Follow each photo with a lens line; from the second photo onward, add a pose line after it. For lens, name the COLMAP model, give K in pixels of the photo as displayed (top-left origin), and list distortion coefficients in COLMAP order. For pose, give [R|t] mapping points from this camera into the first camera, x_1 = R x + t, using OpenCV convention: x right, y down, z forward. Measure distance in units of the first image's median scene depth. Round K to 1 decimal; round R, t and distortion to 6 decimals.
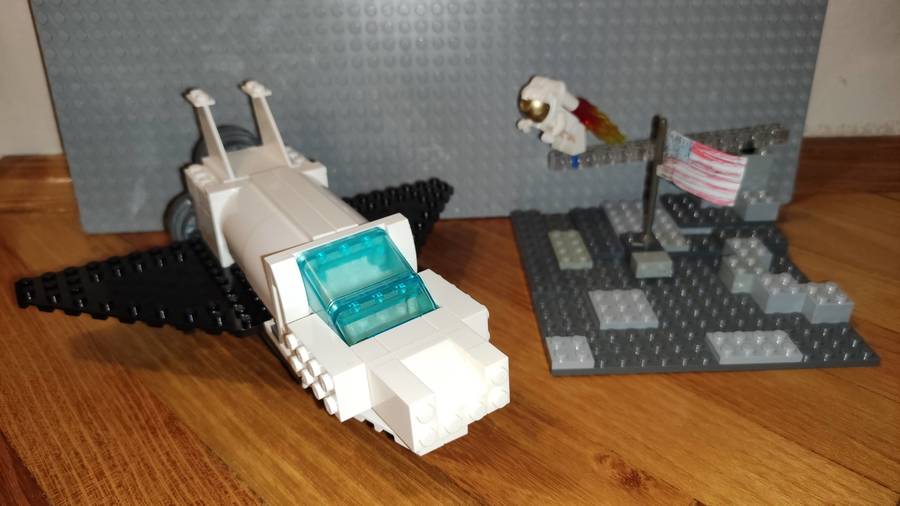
lens RADIAL K [[686.1, 0, 450.0], [0, 686.1, 253.0], [0, 0, 1]] dist [0.002727, 0.001765]
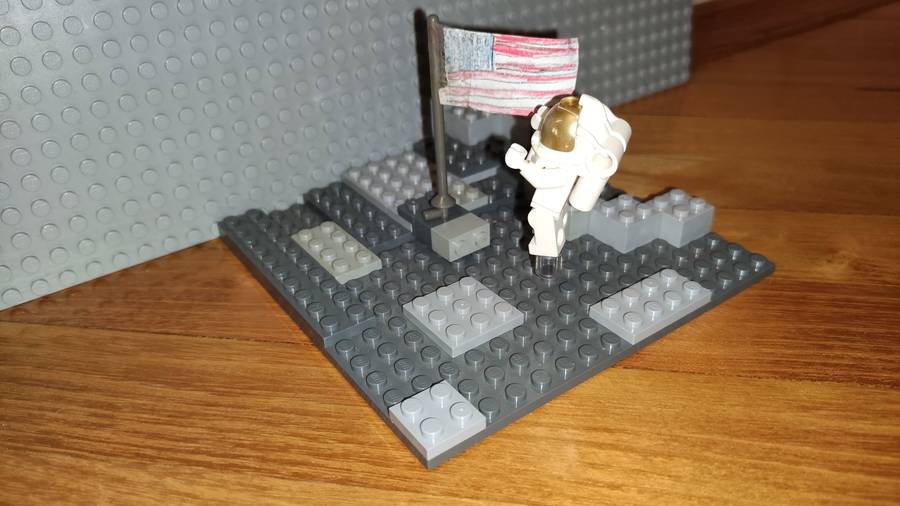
lens RADIAL K [[686.1, 0, 450.0], [0, 686.1, 253.0], [0, 0, 1]] dist [0.002727, 0.001765]
pose [[0.838651, -0.305038, 0.451239, -0.034235], [0.298617, 0.950358, 0.087447, -0.033234], [-0.455513, 0.061410, 0.888108, 0.426268]]
